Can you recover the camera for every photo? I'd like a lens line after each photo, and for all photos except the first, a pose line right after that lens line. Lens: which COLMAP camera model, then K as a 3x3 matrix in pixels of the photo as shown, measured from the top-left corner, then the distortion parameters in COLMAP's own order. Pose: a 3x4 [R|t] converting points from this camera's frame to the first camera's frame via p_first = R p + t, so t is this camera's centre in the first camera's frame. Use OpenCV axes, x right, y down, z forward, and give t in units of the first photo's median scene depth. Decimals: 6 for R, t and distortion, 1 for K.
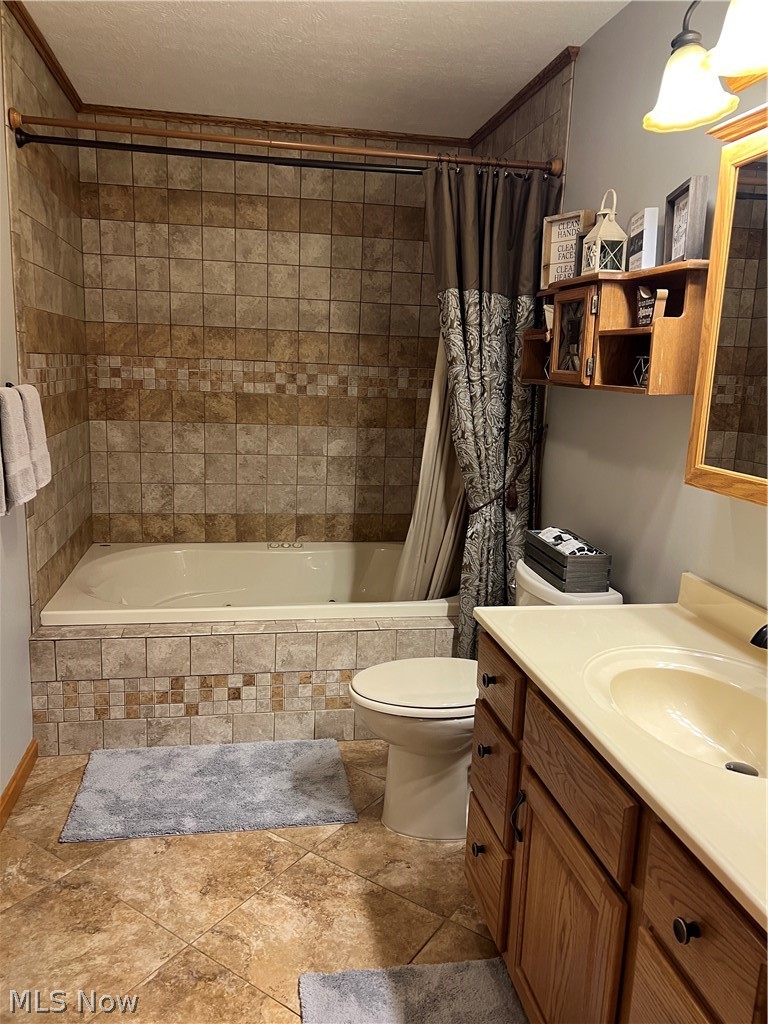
lens RADIAL K [[774.5, 0, 376.6], [0, 774.5, 514.2], [0, 0, 1]] dist [0.032981, -0.003463]
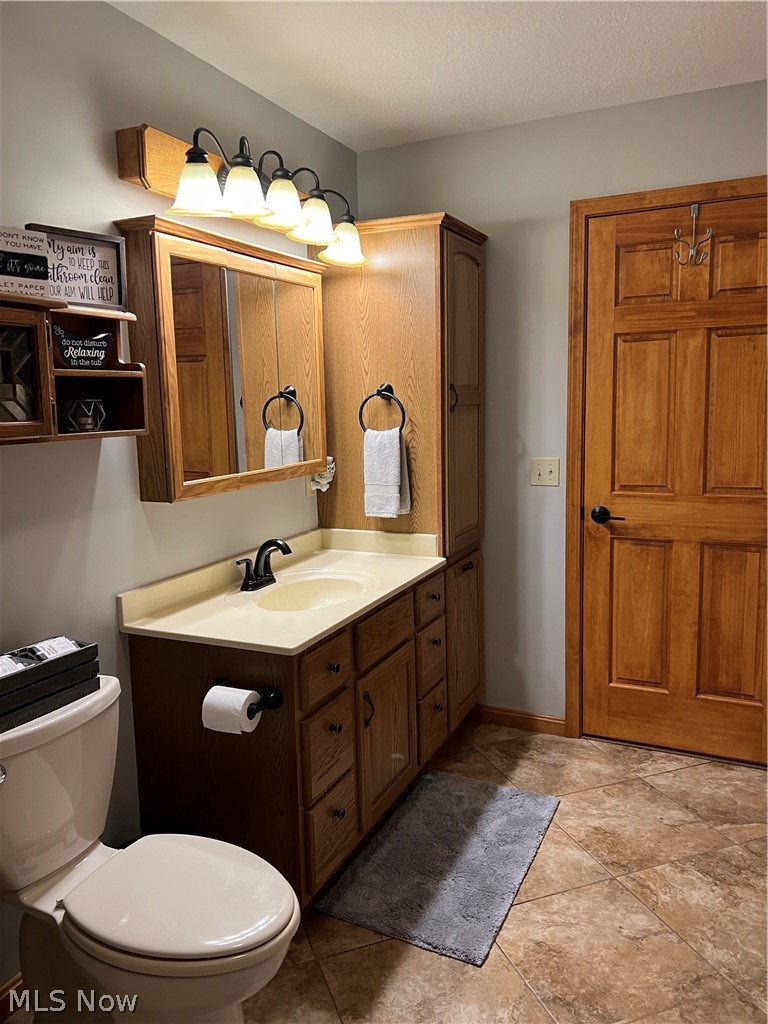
lens RADIAL K [[774.5, 0, 376.6], [0, 774.5, 508.9], [0, 0, 1]] dist [0.032981, -0.003463]
pose [[-0.813157, -0.096355, 0.574014, -0.535664], [0.109210, 0.943429, 0.313073, -0.360235], [-0.571708, 0.317266, -0.756633, 1.675782]]
